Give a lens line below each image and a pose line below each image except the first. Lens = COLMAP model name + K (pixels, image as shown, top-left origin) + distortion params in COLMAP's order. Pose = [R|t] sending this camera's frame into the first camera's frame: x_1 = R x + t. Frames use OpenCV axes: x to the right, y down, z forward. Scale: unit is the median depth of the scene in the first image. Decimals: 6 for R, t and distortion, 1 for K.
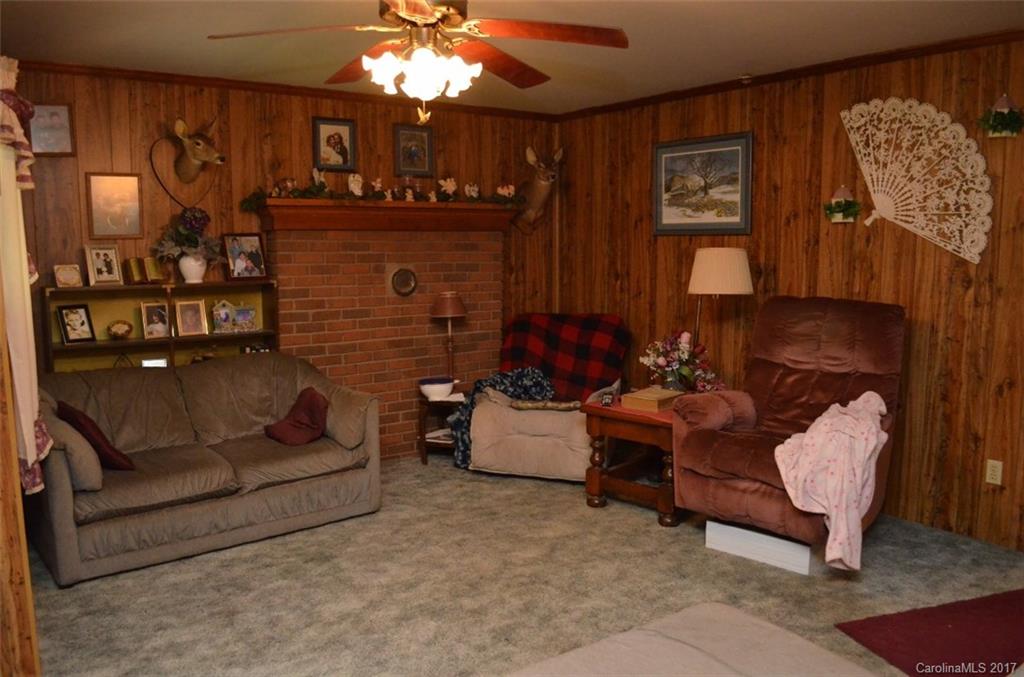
lens RADIAL K [[811.8, 0, 512.0], [0, 811.8, 338.5], [0, 0, 1]] dist [-0.079428, 0.008344]
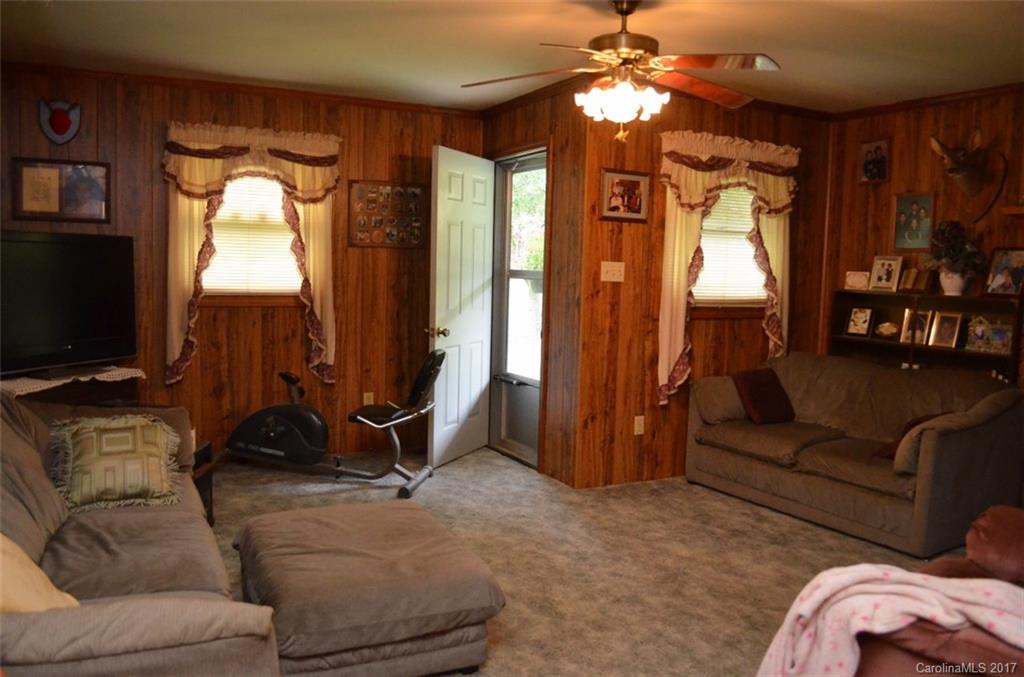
lens RADIAL K [[811.8, 0, 512.0], [0, 811.8, 338.5], [0, 0, 1]] dist [-0.079428, 0.008344]
pose [[-0.153763, 0.089451, -0.984050, 0.817443], [-0.145648, 0.982964, 0.112111, -0.057810], [0.977314, 0.160564, -0.138115, 0.735909]]
